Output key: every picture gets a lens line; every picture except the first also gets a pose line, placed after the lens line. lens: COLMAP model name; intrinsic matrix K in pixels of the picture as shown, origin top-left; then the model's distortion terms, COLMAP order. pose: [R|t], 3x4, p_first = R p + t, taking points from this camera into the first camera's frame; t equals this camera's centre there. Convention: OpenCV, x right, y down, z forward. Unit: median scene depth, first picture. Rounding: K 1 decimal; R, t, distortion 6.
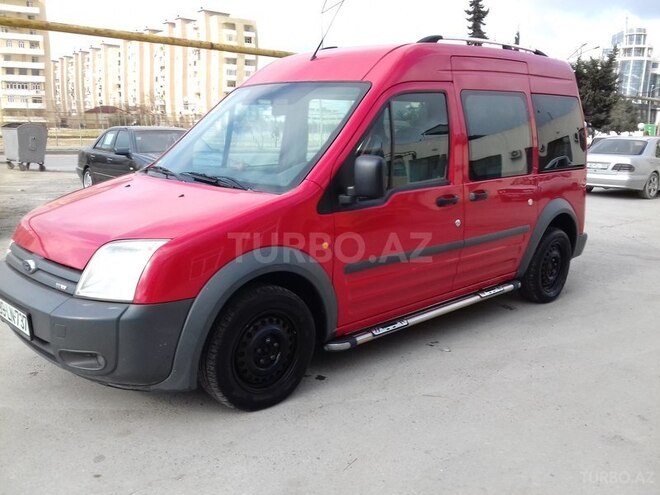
lens RADIAL K [[605.2, 0, 330.0], [0, 605.2, 247.5], [0, 0, 1]] dist [0.069138, -0.137417]
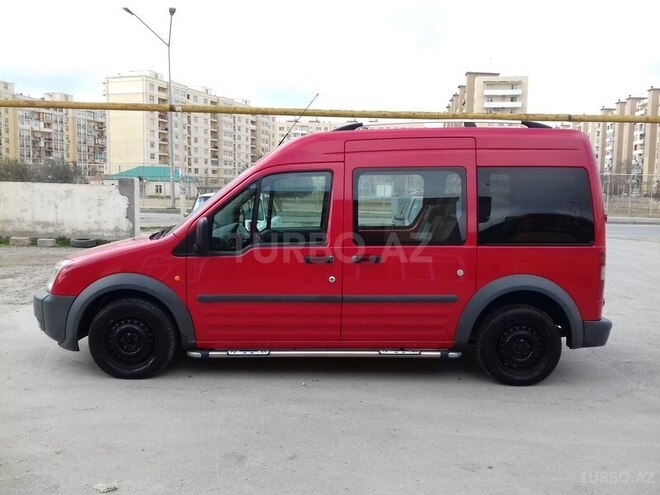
lens RADIAL K [[601.0, 0, 332.2], [0, 601.0, 250.4], [0, 0, 1]] dist [0.087540, -0.180853]
pose [[0.735041, 0.065538, -0.674848, 0.124468], [-0.136792, 0.989185, -0.052928, -0.004377], [0.664081, 0.131218, 0.736056, 0.017738]]
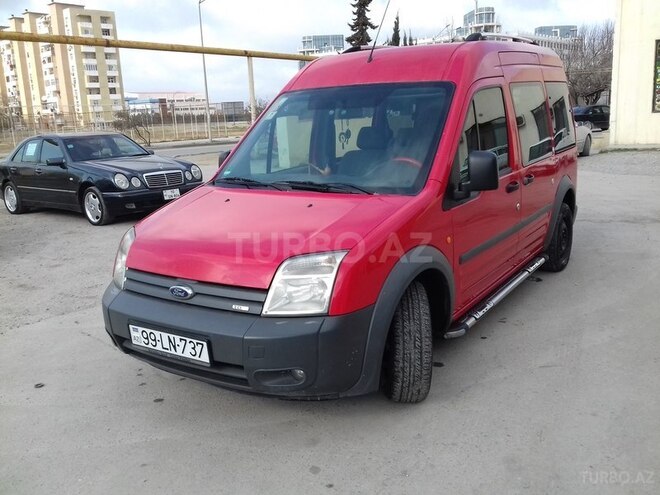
lens RADIAL K [[601.0, 0, 332.2], [0, 601.0, 250.4], [0, 0, 1]] dist [0.087540, -0.180853]
pose [[0.975902, -0.105893, 0.190794, -0.041136], [0.100981, 0.994261, 0.035311, -0.004334], [-0.193438, -0.015193, 0.980995, 0.000476]]
